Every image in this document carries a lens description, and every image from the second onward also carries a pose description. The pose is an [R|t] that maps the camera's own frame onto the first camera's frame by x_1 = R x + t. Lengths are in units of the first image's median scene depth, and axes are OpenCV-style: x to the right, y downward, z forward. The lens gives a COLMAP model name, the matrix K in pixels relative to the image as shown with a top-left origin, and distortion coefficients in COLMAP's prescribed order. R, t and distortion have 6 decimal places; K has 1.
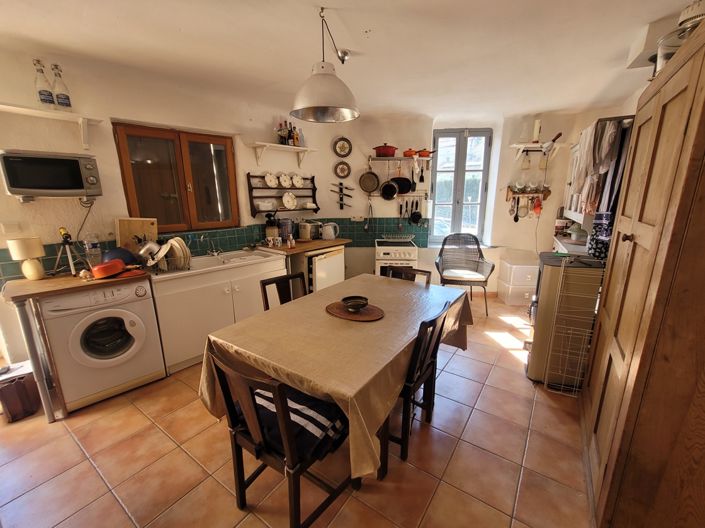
lens RADIAL K [[304.8, 0, 350.7], [0, 304.8, 266.8], [0, 0, 1]] dist [0.001958, 0.000049]
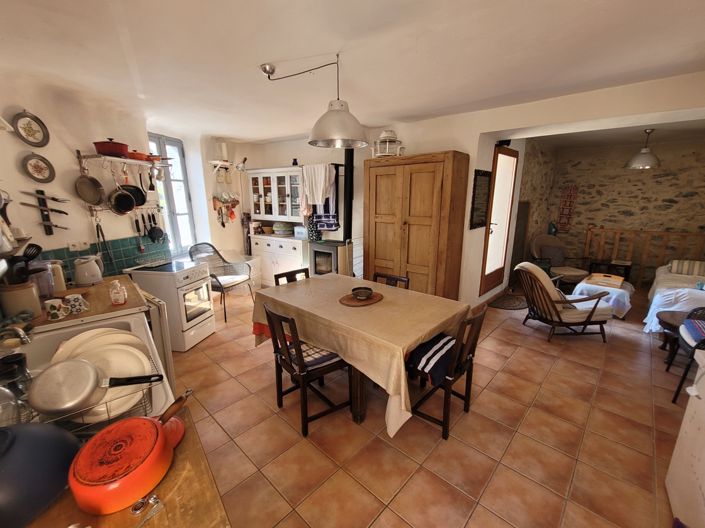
lens RADIAL K [[304.8, 0, 352.1], [0, 304.8, 268.6], [0, 0, 1]] dist [0.001958, 0.000049]
pose [[0.136150, -0.225939, 0.964580, -0.548086], [0.232546, 0.953732, 0.190574, -0.105772], [-0.963009, 0.198362, 0.182392, 0.350847]]
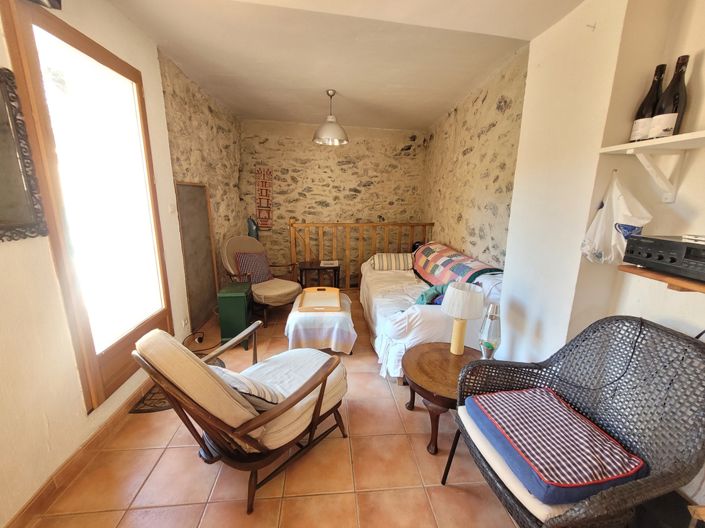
lens RADIAL K [[304.8, 0, 355.9], [0, 304.8, 266.1], [0, 0, 1]] dist [0.001958, 0.000049]
pose [[-0.655989, -0.177174, 0.733681, -0.260102], [0.162769, 0.915978, 0.366729, -0.043522], [-0.737011, 0.359991, -0.572033, 0.186498]]
